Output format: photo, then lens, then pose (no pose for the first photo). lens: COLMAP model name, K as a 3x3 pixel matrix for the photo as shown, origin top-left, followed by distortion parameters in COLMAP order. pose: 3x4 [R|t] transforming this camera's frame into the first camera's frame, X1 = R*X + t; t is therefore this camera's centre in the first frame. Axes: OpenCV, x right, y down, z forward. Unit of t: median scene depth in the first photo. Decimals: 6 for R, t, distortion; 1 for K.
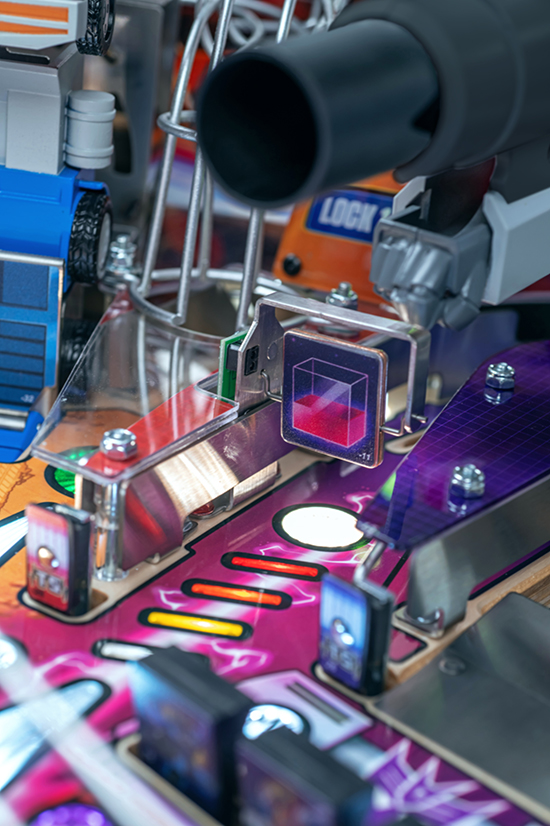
lens RADIAL K [[1547.9, 0, 275.0], [0, 1547.9, 413.0], [0, 0, 1]] dist [-0.031292, 0.012459]
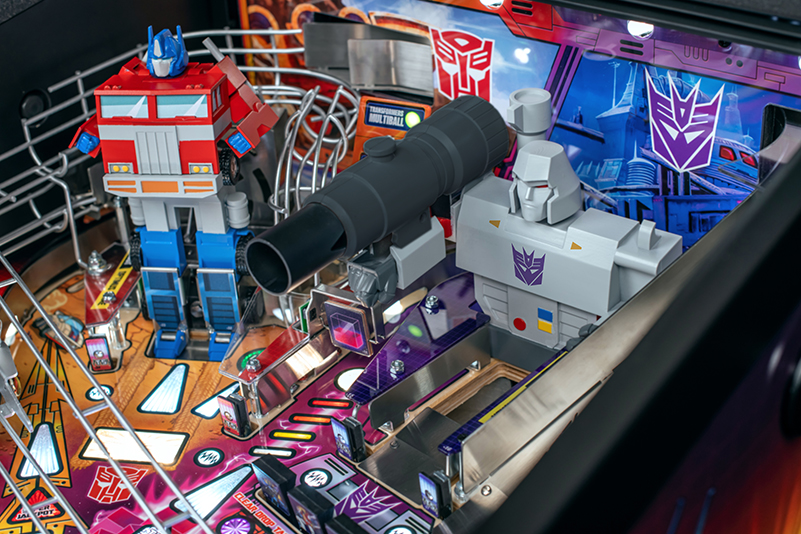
lens RADIAL K [[1229.3, 0, 400.5], [0, 1229.3, 267.0], [0, 0, 1]] dist [-0.174413, -0.026224]
pose [[0.985329, -0.105865, -0.133861, 0.379033], [0.119656, 0.987812, 0.099549, -0.280528], [0.121691, -0.114105, 0.985988, -0.802255]]
